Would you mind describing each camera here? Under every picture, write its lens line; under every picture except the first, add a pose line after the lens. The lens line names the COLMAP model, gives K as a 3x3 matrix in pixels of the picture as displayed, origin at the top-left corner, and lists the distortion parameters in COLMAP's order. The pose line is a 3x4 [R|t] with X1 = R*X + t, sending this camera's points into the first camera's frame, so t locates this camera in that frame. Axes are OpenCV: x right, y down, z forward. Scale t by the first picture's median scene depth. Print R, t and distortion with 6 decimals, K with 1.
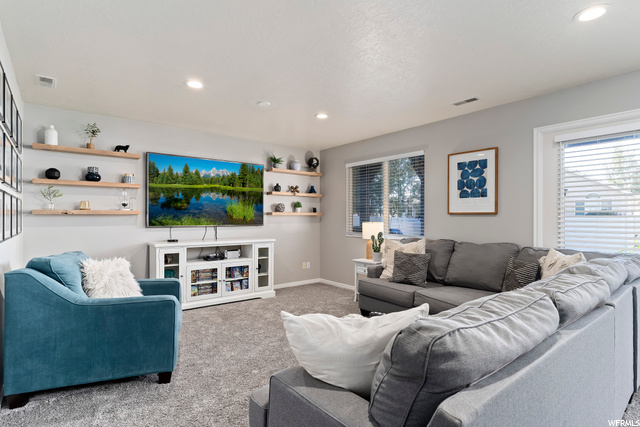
lens RADIAL K [[328.8, 0, 322.2], [0, 328.8, 214.8], [0, 0, 1]] dist [0.000547, 0.000717]
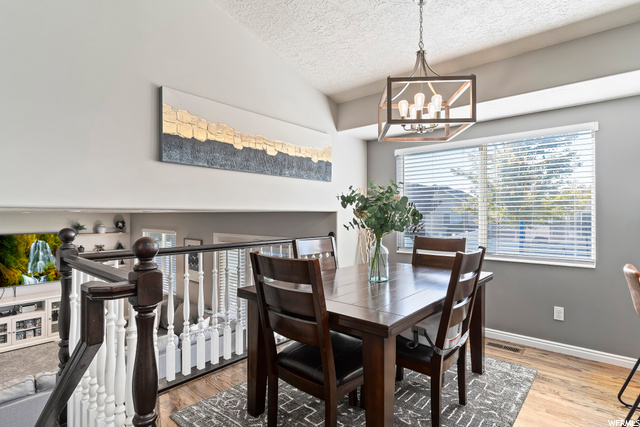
lens RADIAL K [[328.8, 0, 317.0], [0, 328.8, 215.1], [0, 0, 1]] dist [0.000547, 0.000717]
pose [[0.983071, 0.000923, 0.183222, 0.624024], [-0.001178, 0.999998, 0.001283, -0.258653], [-0.183221, -0.001477, 0.983071, -0.480461]]
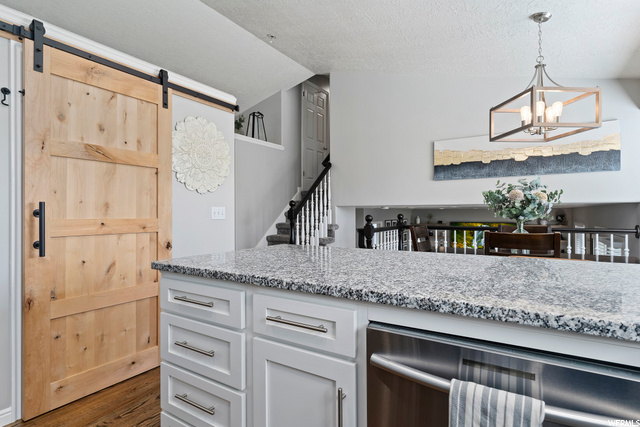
lens RADIAL K [[328.8, 0, 318.2], [0, 328.8, 212.1], [0, 0, 1]] dist [0.000547, 0.000717]
pose [[0.321497, -0.000815, -0.946910, 1.271000], [0.004275, 0.999991, 0.000590, -0.248945], [0.946901, -0.004237, 0.321497, -0.574891]]
